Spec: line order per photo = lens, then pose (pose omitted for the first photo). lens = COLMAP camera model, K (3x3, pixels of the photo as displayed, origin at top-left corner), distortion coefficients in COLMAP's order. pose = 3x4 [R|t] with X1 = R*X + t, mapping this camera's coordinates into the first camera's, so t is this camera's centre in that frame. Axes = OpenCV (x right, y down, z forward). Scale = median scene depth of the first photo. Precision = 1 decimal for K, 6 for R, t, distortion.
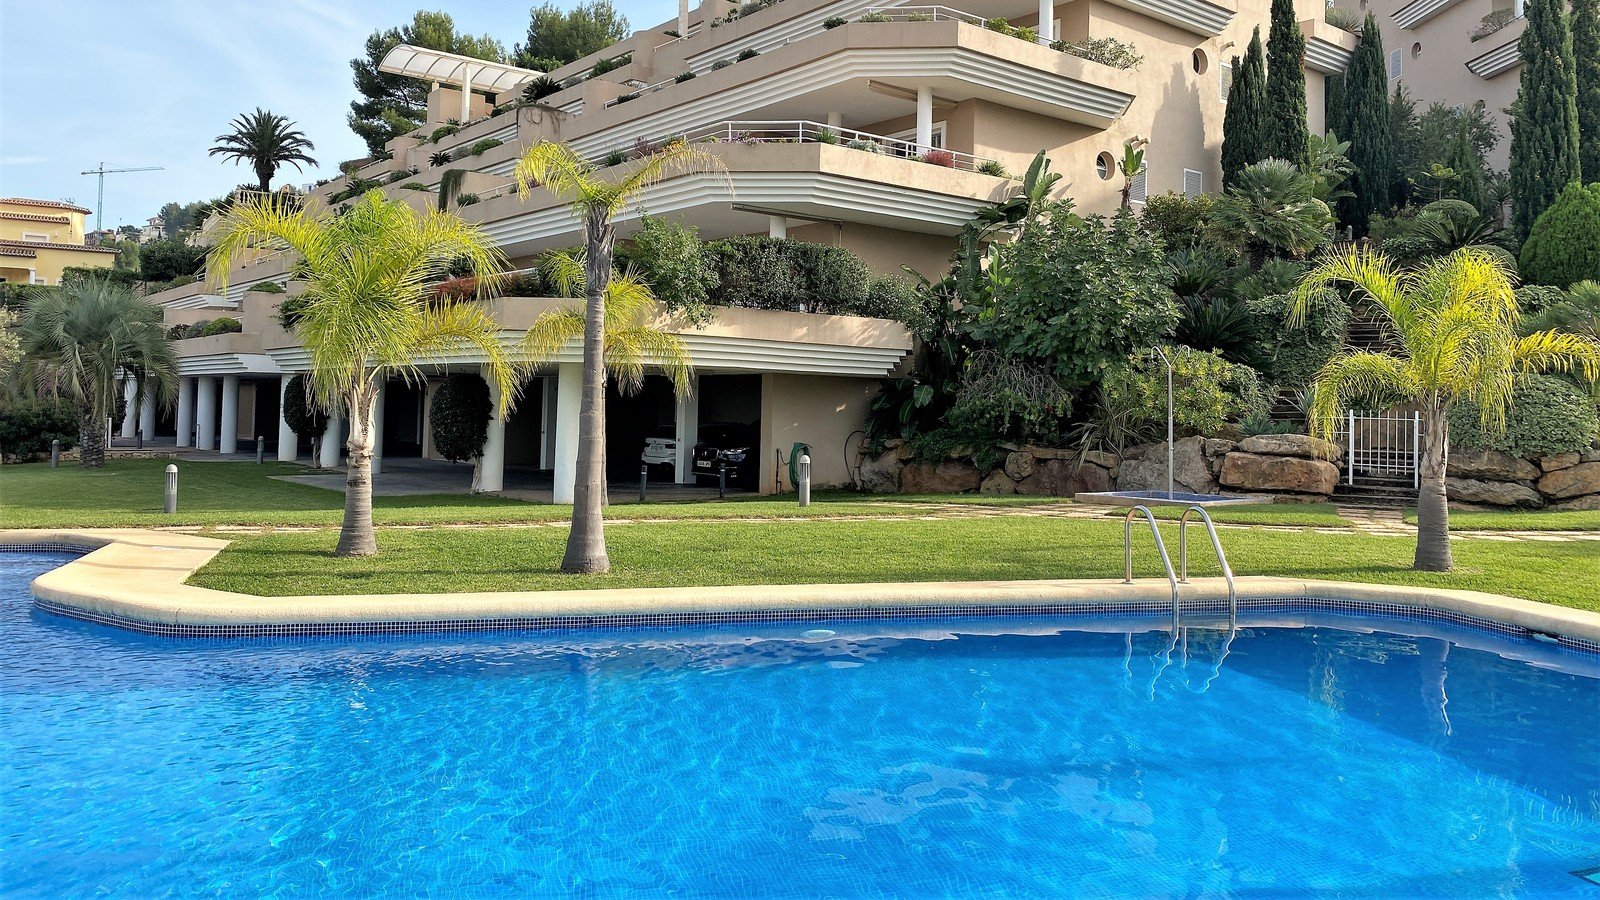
lens RADIAL K [[1239.2, 0, 804.1], [0, 1239.2, 369.4], [0, 0, 1]] dist [0.084389, -0.139403]
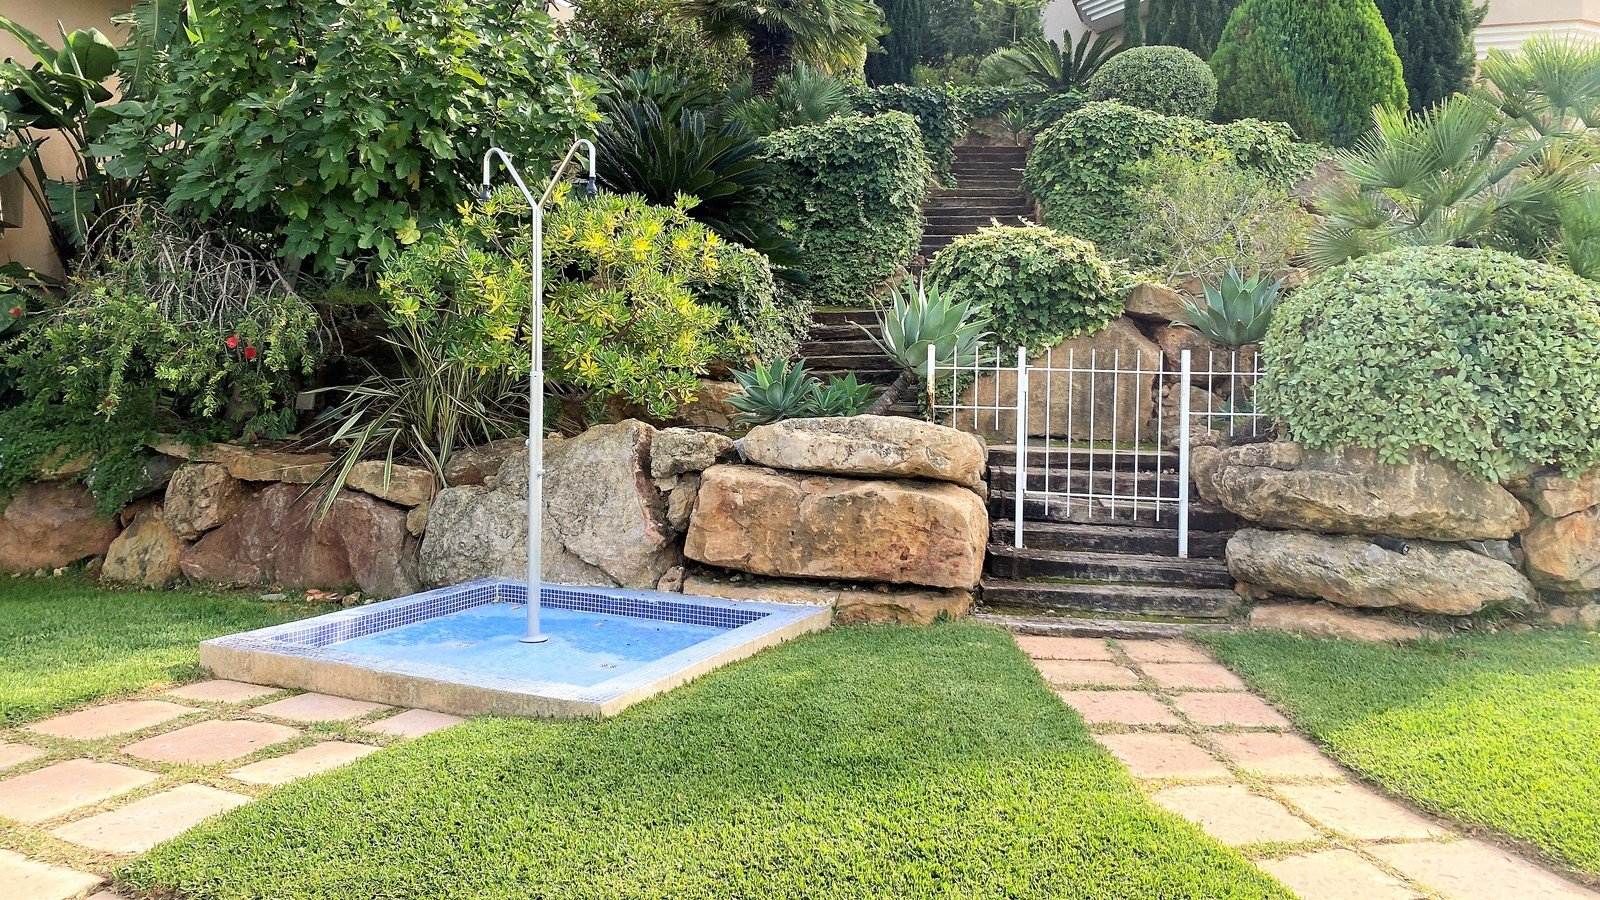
lens RADIAL K [[1212.5, 0, 801.4], [0, 1212.5, 363.5], [0, 0, 1]] dist [-0.003031, -0.004579]
pose [[0.921832, -0.003672, 0.387572, 0.211684], [-0.009713, 0.999422, 0.032571, 0.023294], [-0.387468, -0.033790, 0.921264, 0.619201]]
